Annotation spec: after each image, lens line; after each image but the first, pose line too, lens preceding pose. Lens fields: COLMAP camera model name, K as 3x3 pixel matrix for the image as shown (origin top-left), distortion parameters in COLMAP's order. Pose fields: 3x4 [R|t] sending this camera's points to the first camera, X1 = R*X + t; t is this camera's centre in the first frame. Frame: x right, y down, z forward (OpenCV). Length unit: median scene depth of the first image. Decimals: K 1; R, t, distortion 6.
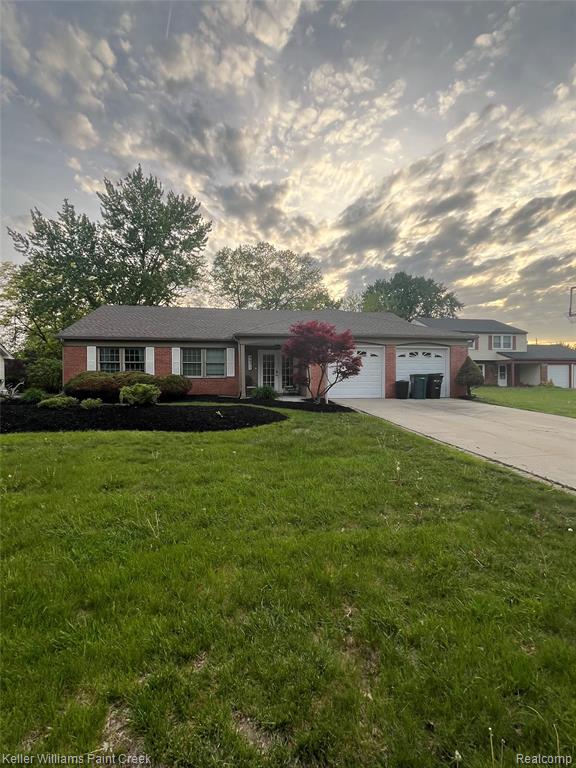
lens RADIAL K [[373.2, 0, 286.0], [0, 373.2, 384.5], [0, 0, 1]] dist [-0.005081, 0.000735]
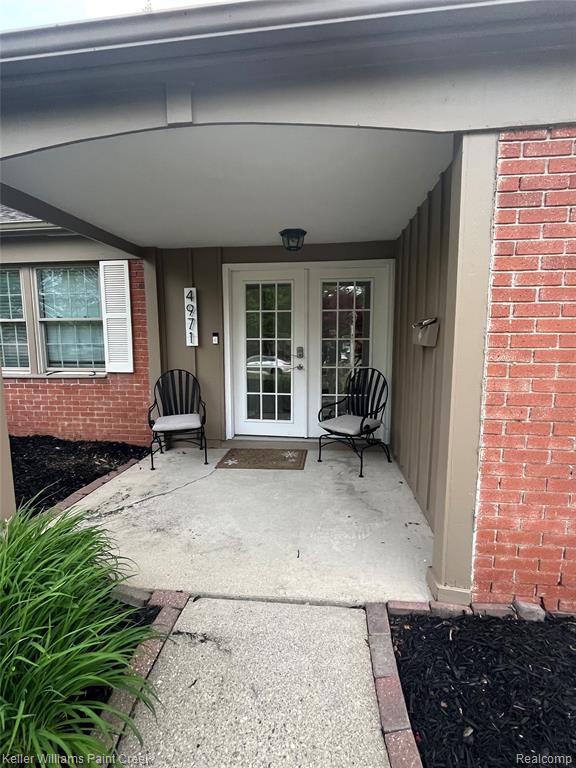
lens RADIAL K [[373.2, 0, 288.8], [0, 373.2, 385.3], [0, 0, 1]] dist [-0.005081, 0.000735]
pose [[0.964264, 0.030233, -0.263214, 0.034180], [0.000868, 0.993102, 0.117246, -0.042639], [0.264943, -0.113285, 0.957587, 0.778109]]
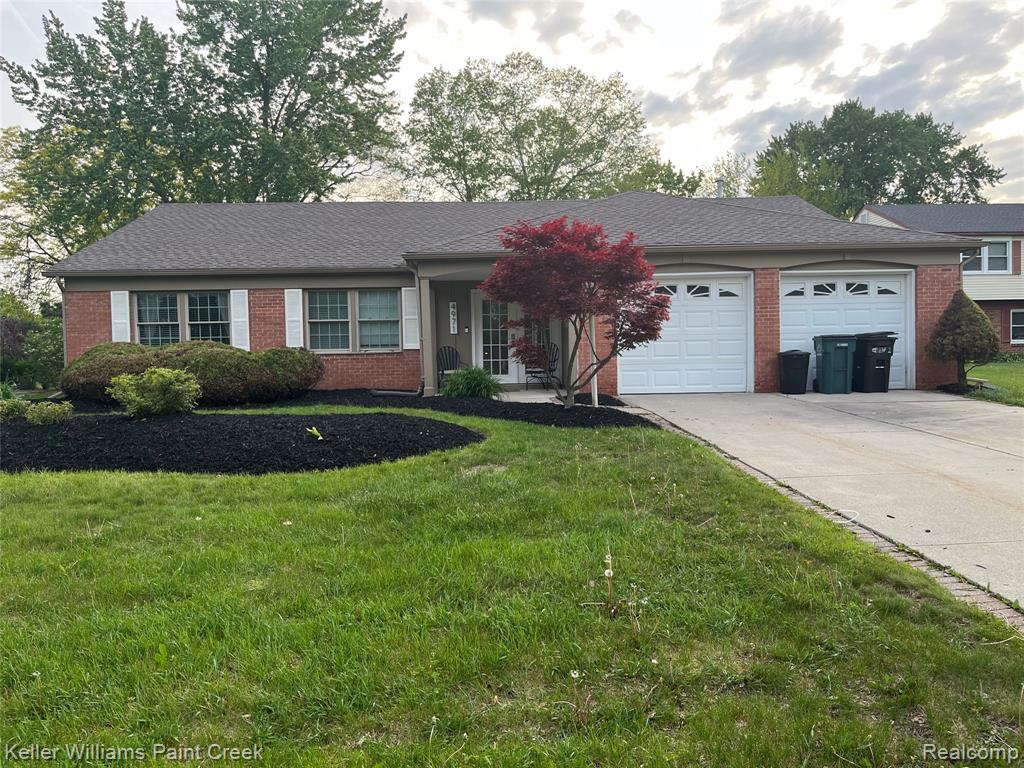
lens RADIAL K [[793.0, 0, 511.1], [0, 793.0, 384.7], [0, 0, 1]] dist [0.024483, -0.035413]
pose [[0.992224, -0.013171, -0.123762, 0.092824], [0.016253, 0.999582, 0.023925, 0.000990], [0.123395, -0.025751, 0.992023, 0.047206]]
